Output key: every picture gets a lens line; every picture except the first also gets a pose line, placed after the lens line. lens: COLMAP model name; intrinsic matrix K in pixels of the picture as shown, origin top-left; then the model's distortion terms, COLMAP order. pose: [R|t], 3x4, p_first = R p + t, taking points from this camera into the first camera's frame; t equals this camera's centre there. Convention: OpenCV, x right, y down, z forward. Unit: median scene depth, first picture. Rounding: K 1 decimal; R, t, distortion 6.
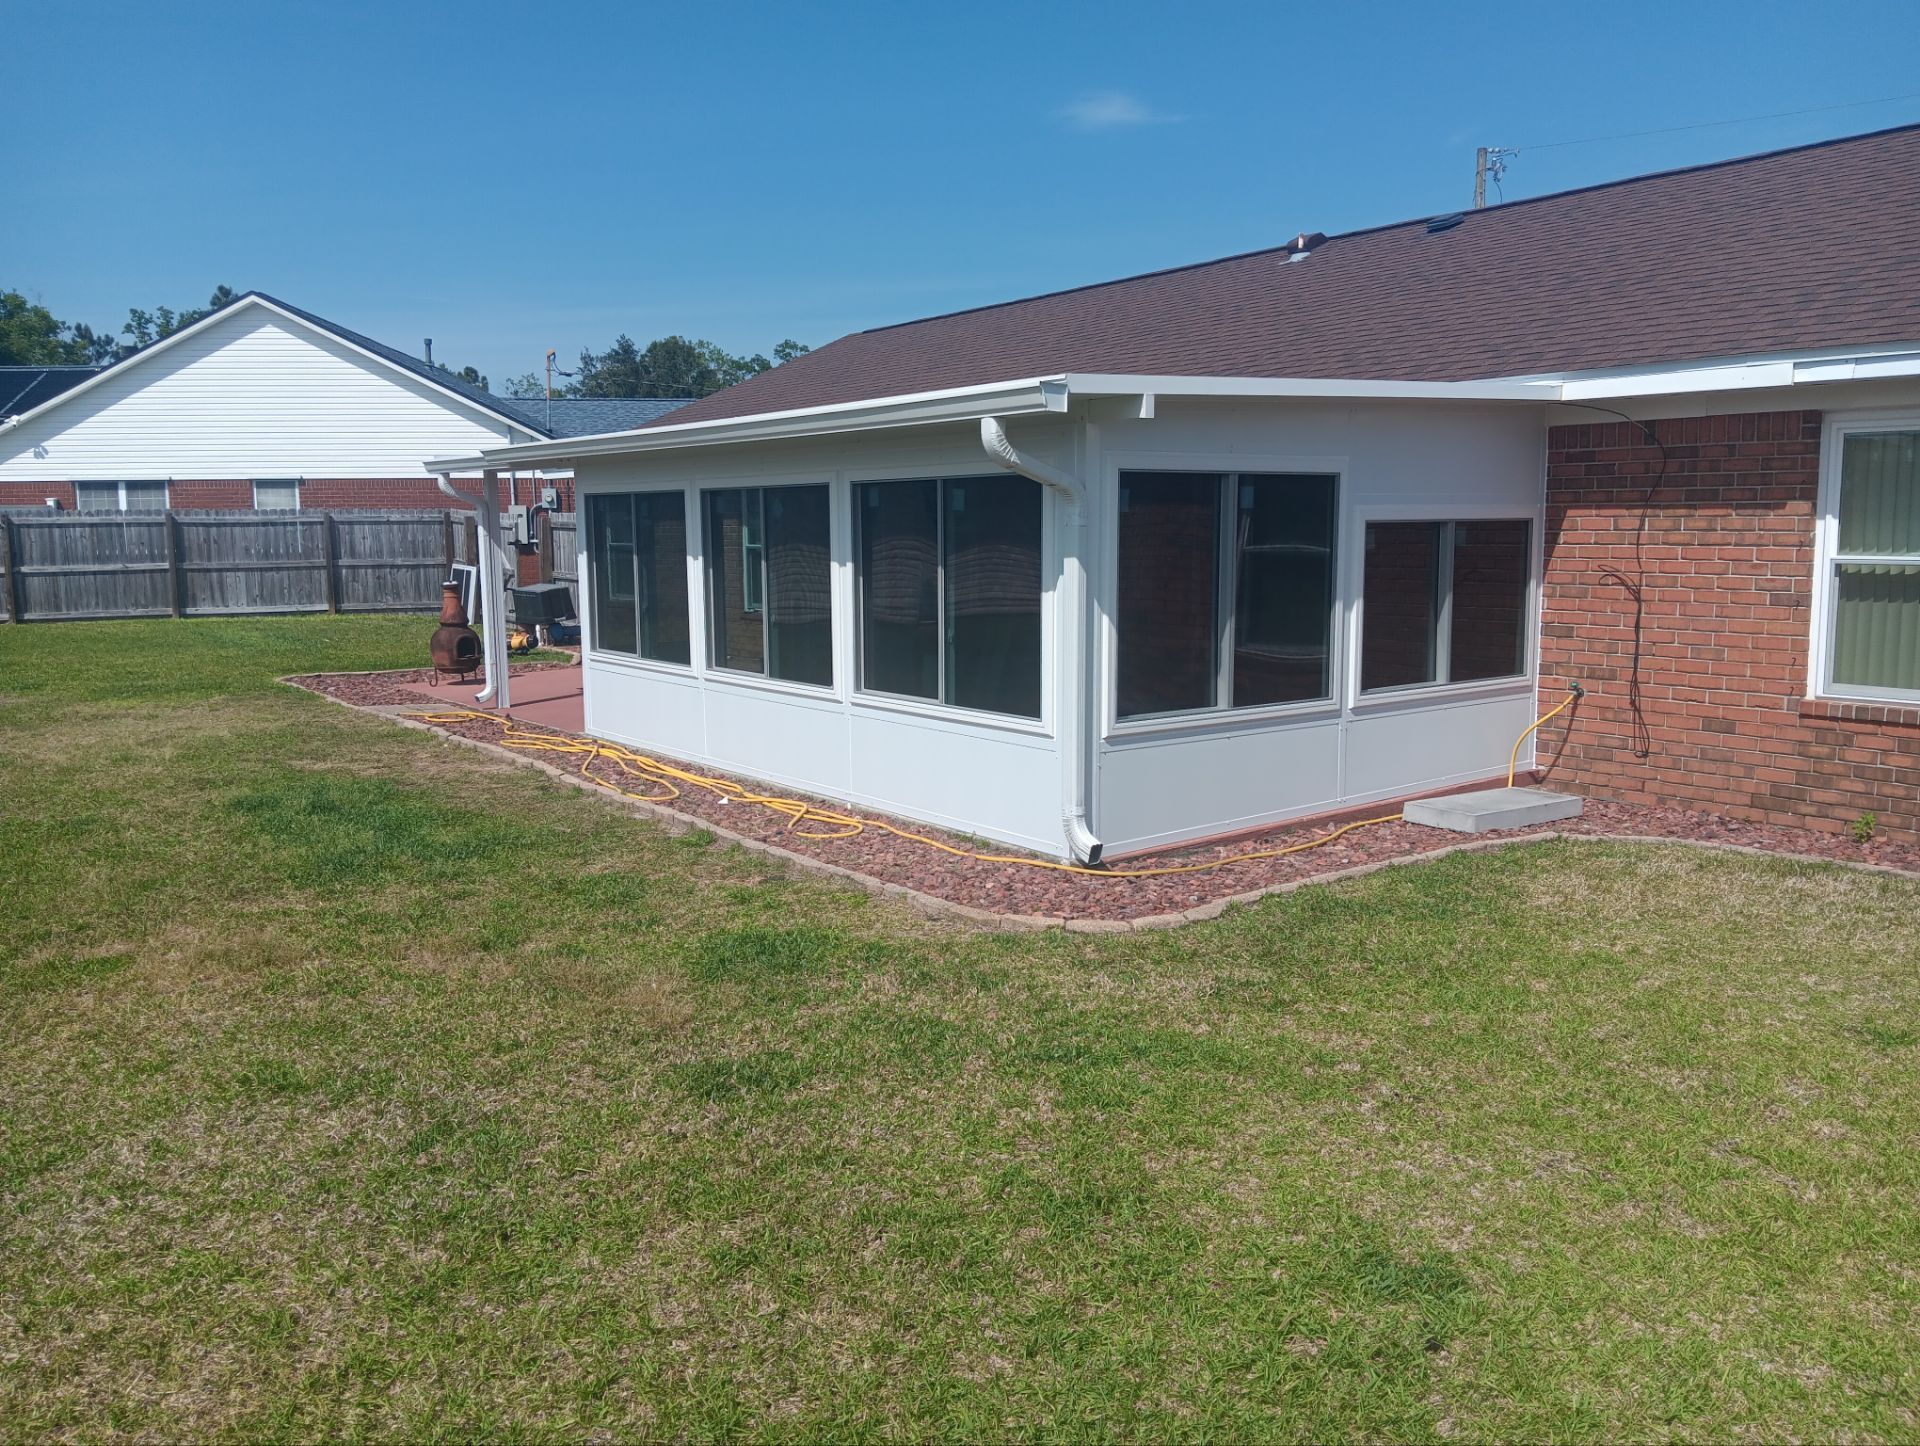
lens RADIAL K [[1524.3, 0, 960.0], [0, 1524.3, 723.0], [0, 0, 1]] dist [-0.006962, -0.004835]
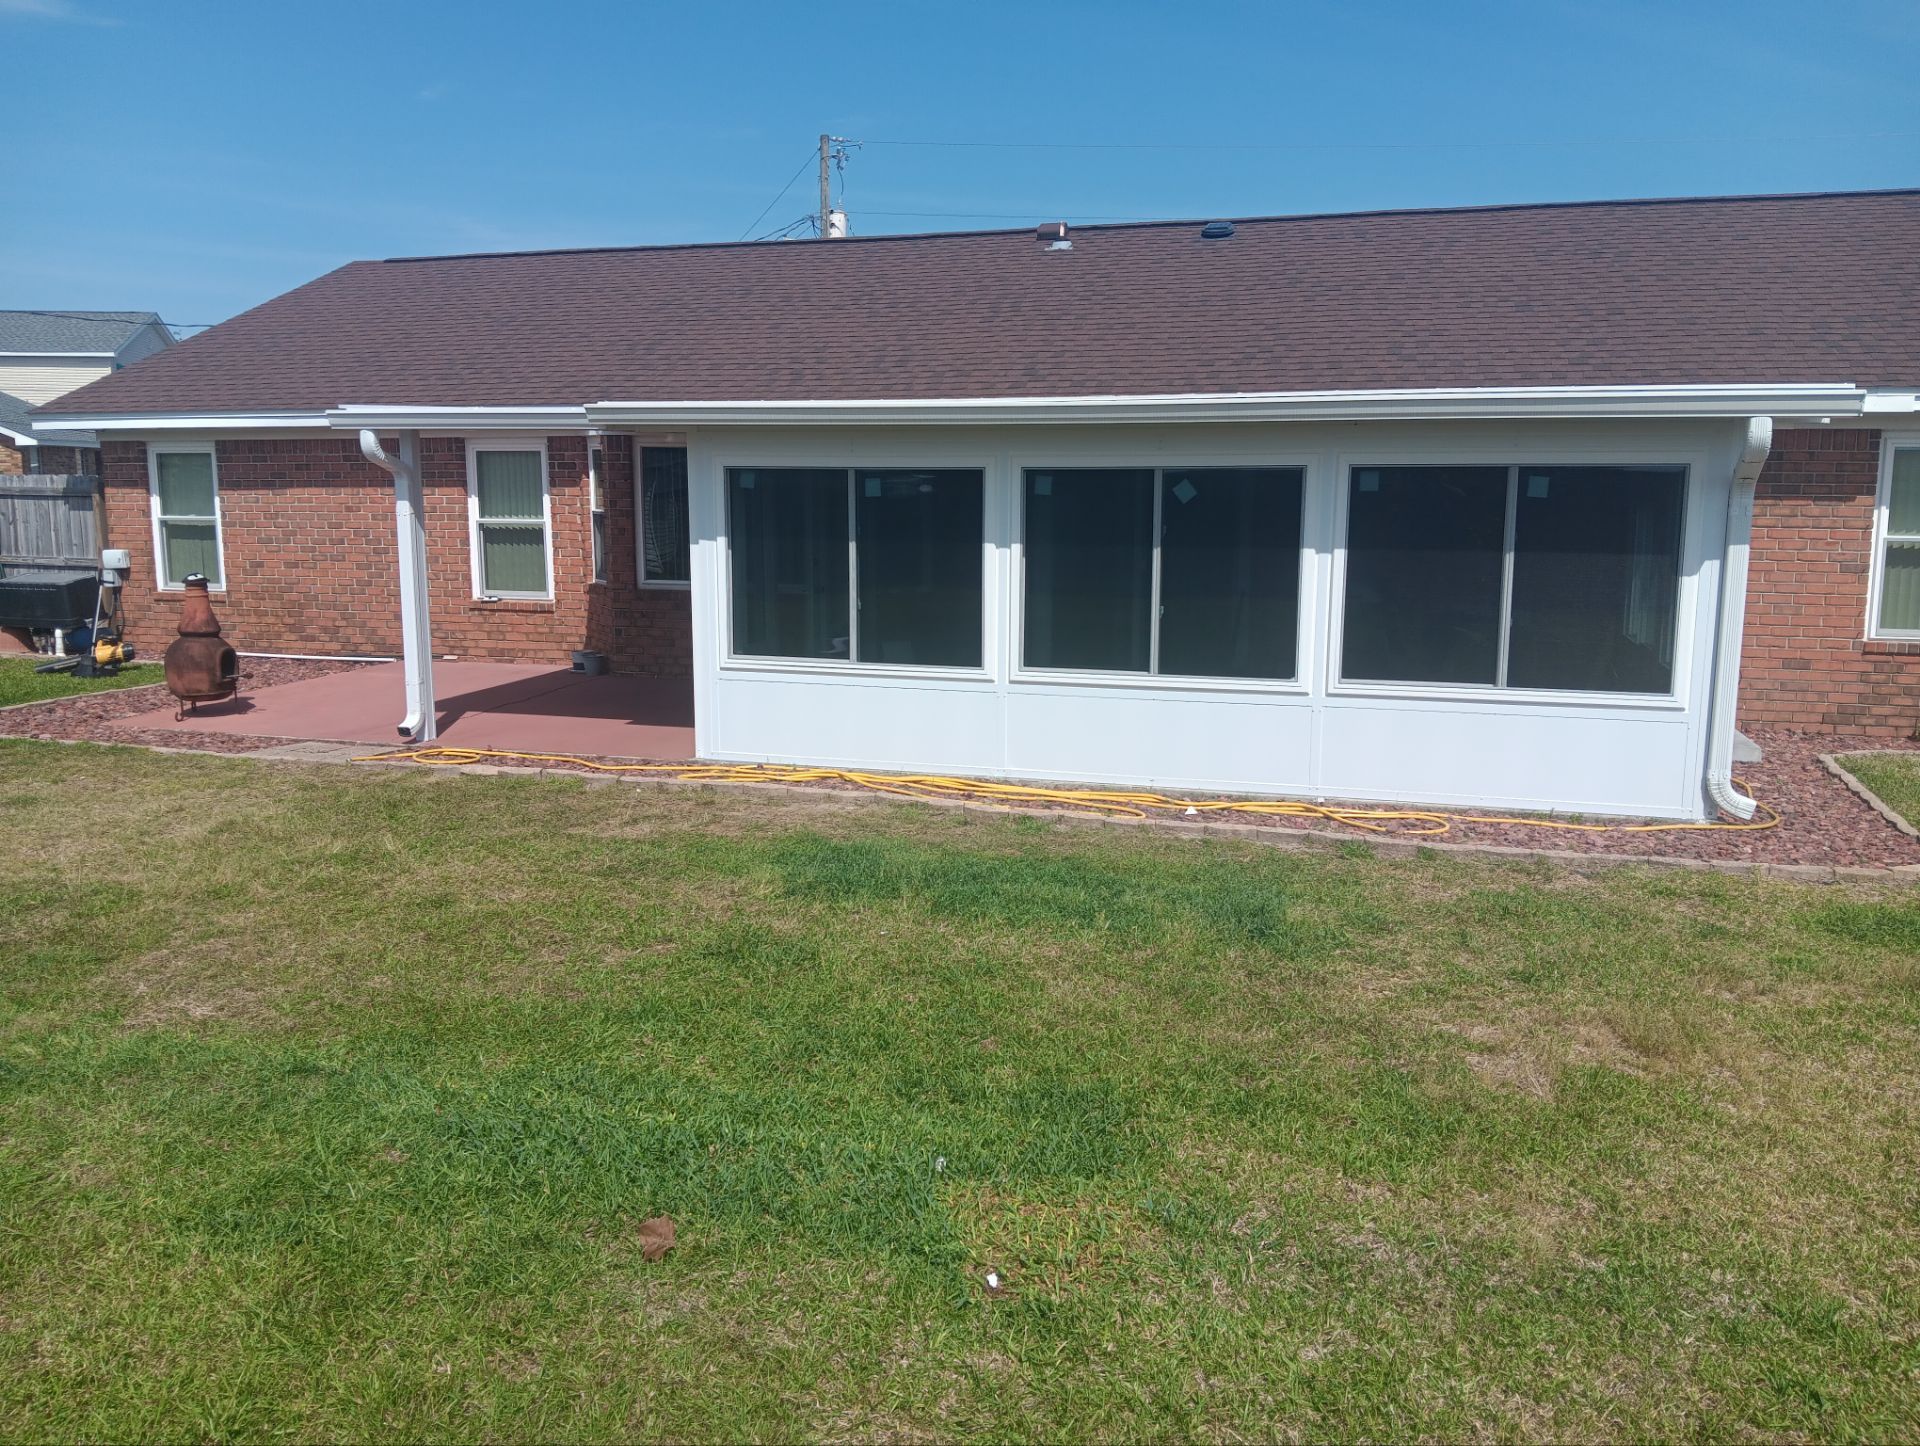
lens RADIAL K [[1524.3, 0, 960.0], [0, 1524.3, 723.0], [0, 0, 1]] dist [-0.006962, -0.004835]
pose [[0.808853, -0.081859, 0.582285, -0.876934], [0.067531, 0.996642, 0.046304, -0.058584], [-0.584120, 0.001869, 0.811665, 0.356485]]
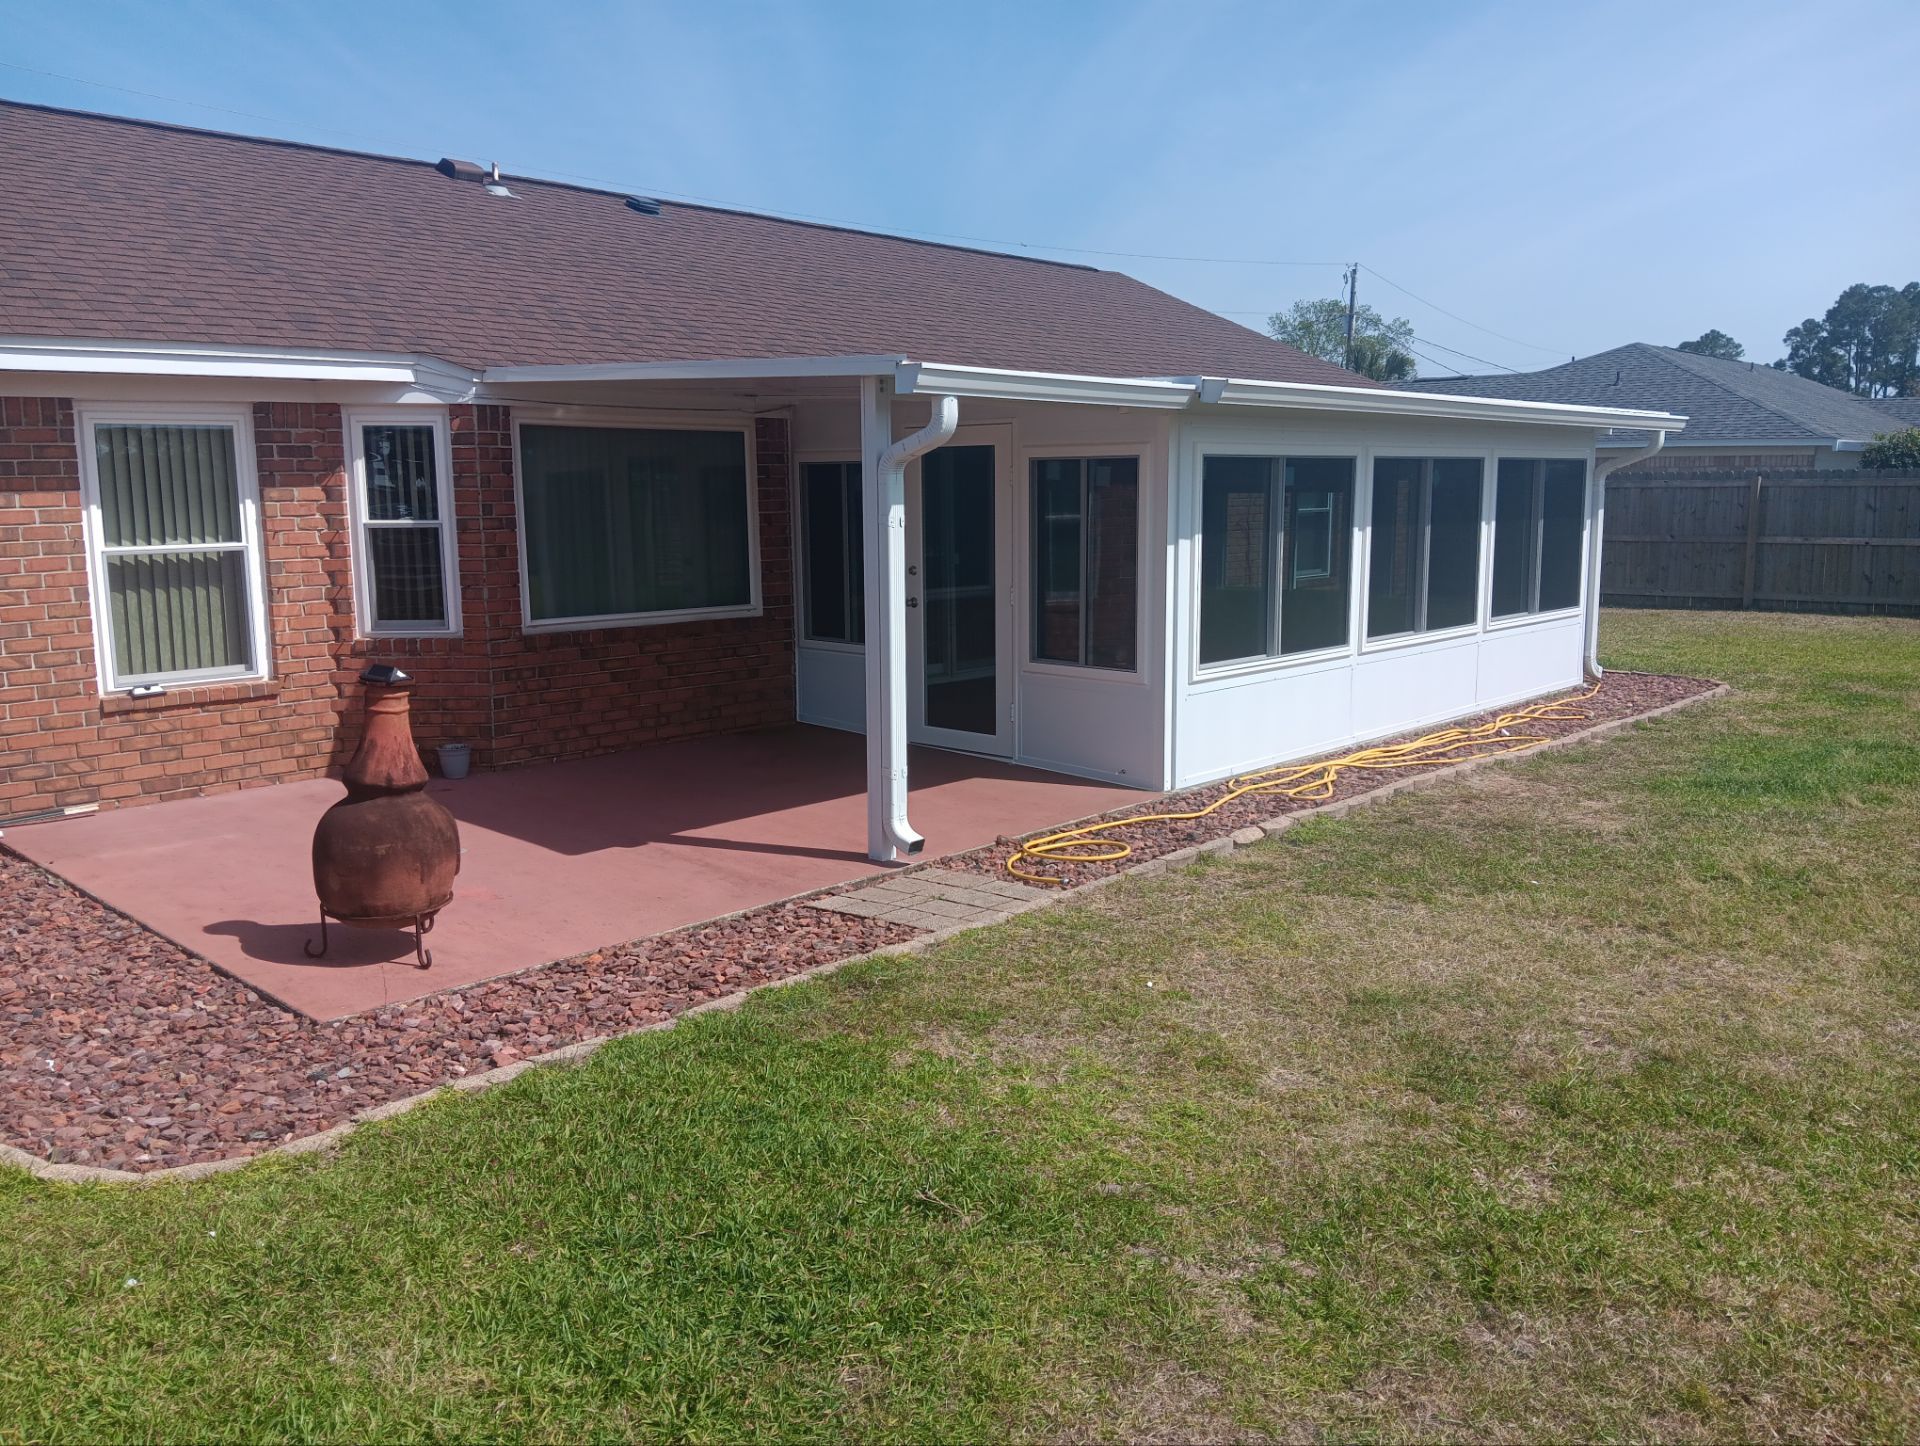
lens RADIAL K [[1524.3, 0, 960.0], [0, 1524.3, 723.0], [0, 0, 1]] dist [-0.006962, -0.004835]
pose [[-0.178539, -0.148322, 0.972689, -1.319085], [0.135993, 0.975365, 0.173692, -0.231500], [-0.974489, 0.163289, -0.153970, 1.718969]]
